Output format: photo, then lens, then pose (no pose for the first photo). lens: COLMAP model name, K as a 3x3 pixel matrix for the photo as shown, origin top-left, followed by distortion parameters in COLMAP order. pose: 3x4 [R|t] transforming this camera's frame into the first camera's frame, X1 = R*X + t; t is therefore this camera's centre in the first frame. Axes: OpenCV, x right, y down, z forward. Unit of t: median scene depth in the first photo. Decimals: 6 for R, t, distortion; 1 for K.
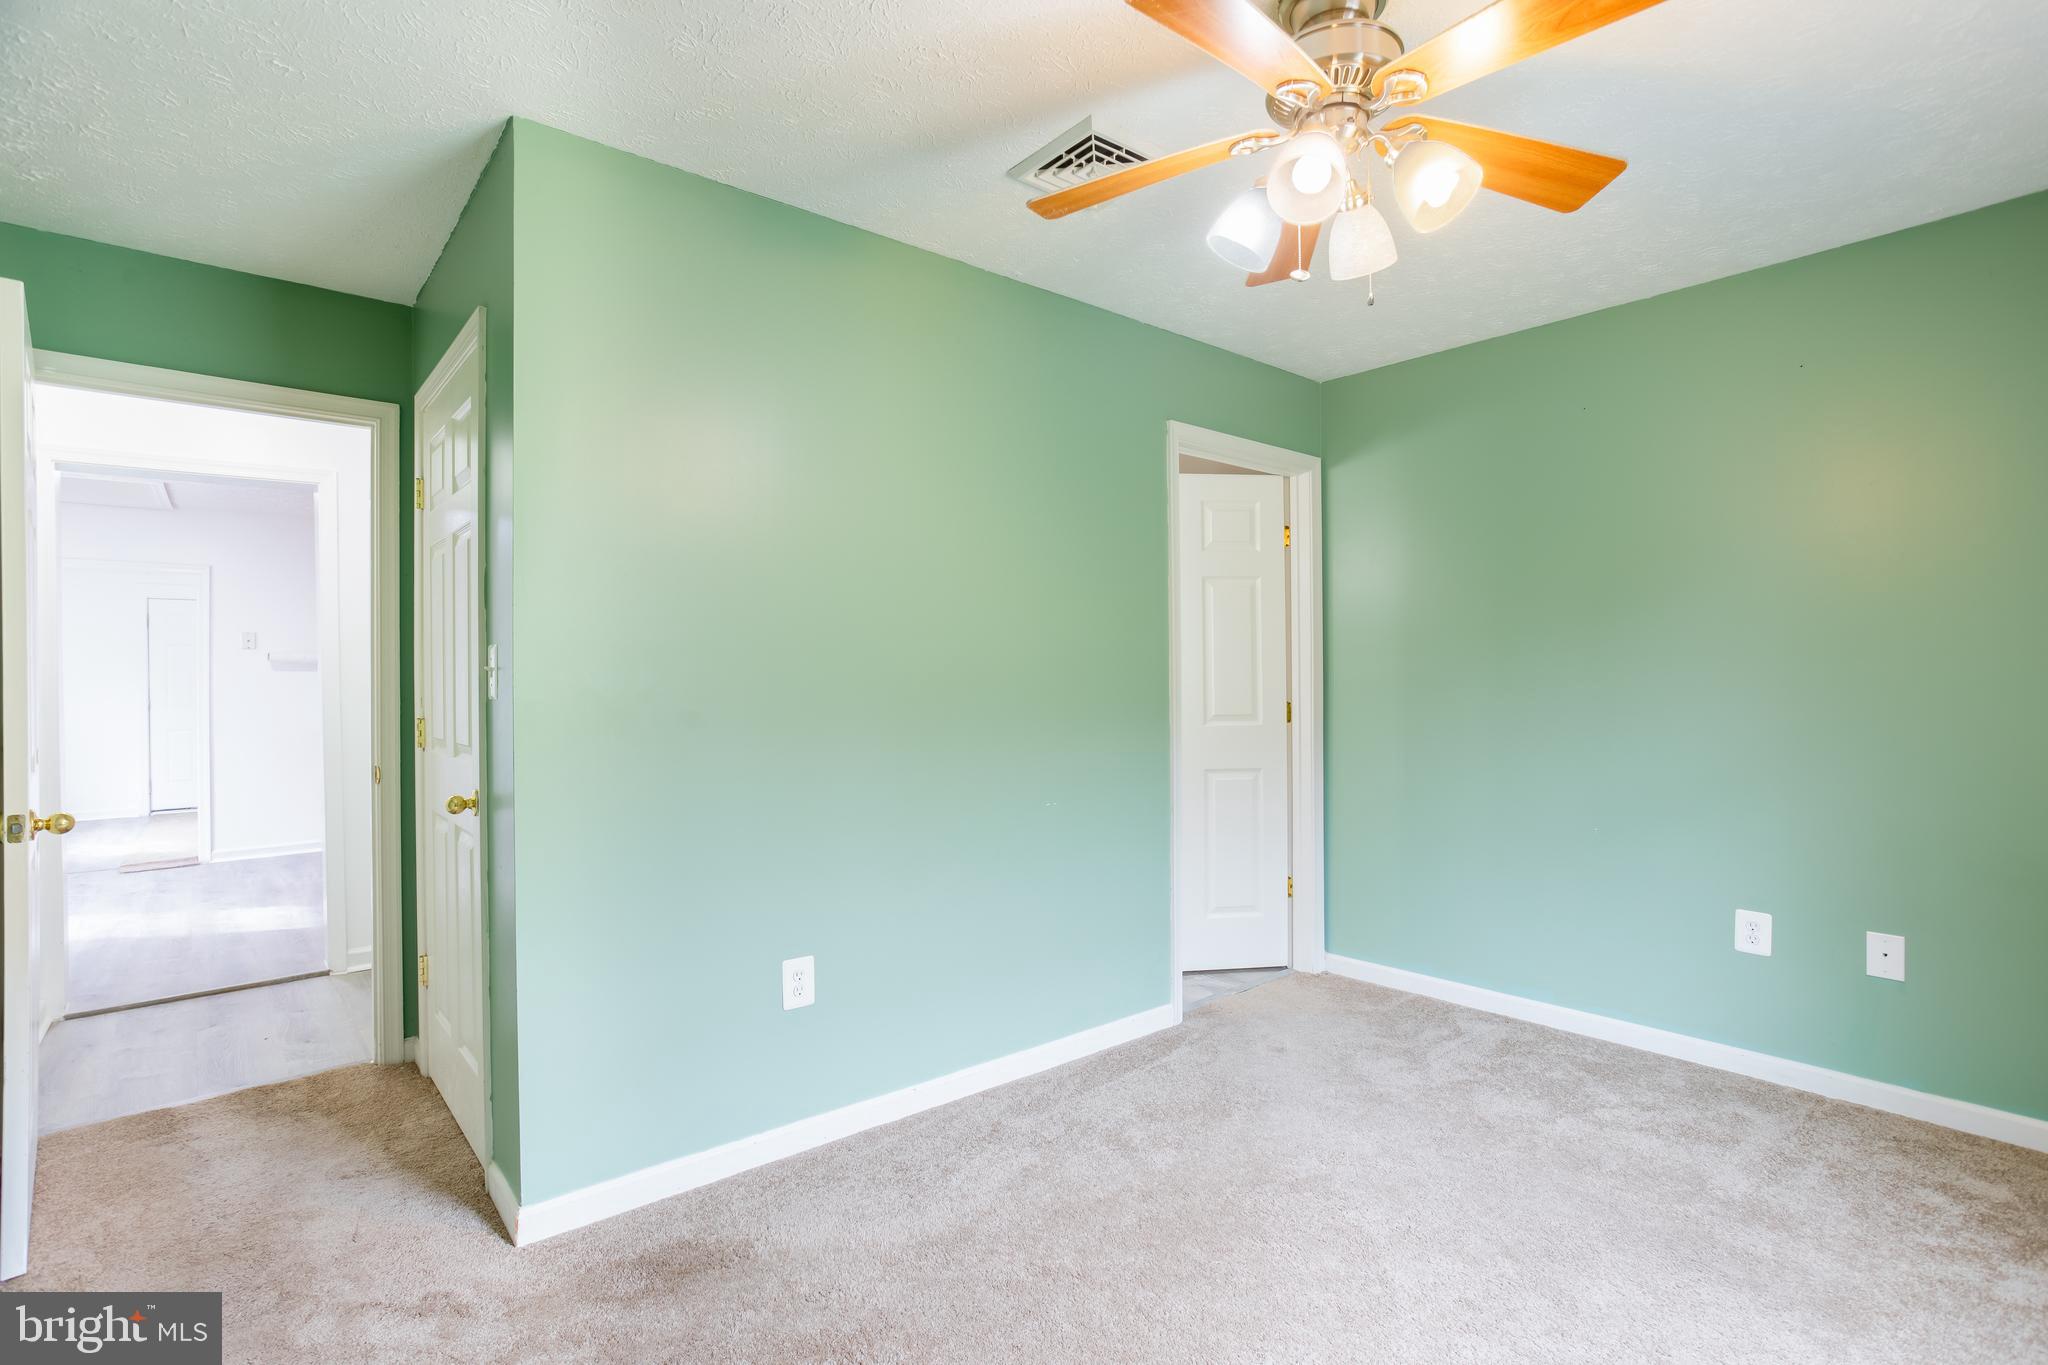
lens RADIAL K [[982.0, 0, 1012.3], [0, 982.0, 672.9], [0, 0, 1]] dist [-0.028046, 0.005863]
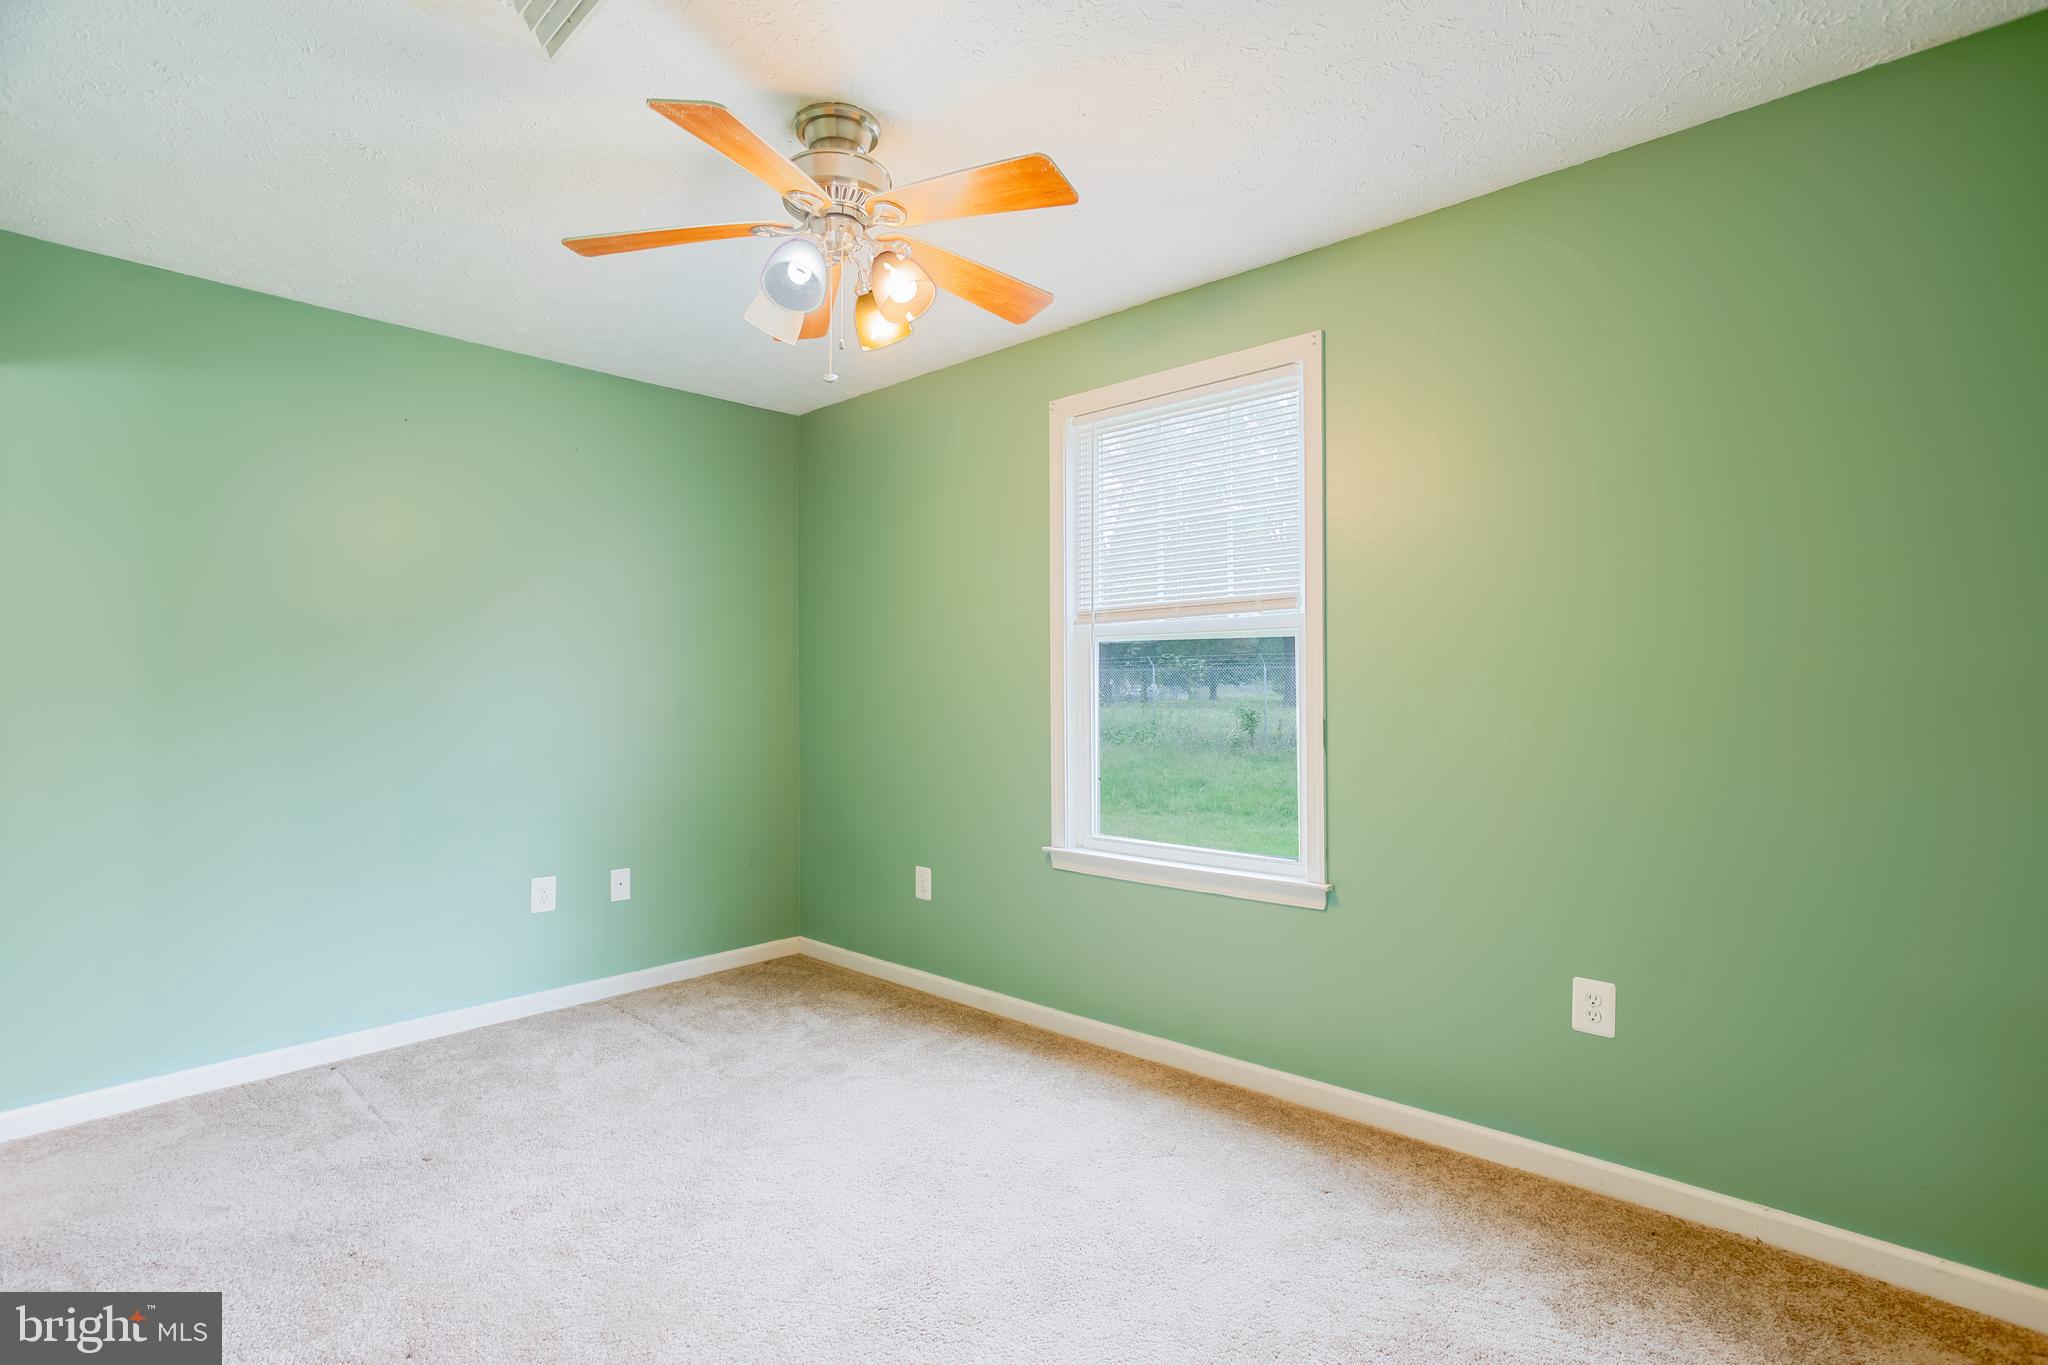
lens RADIAL K [[982.0, 0, 1013.4], [0, 982.0, 692.0], [0, 0, 1]] dist [-0.028046, 0.005863]
pose [[-0.141490, -0.003577, 0.989933, -0.574460], [-0.003565, 0.999989, 0.003104, 0.003357], [-0.989933, -0.003090, -0.141501, 0.606721]]
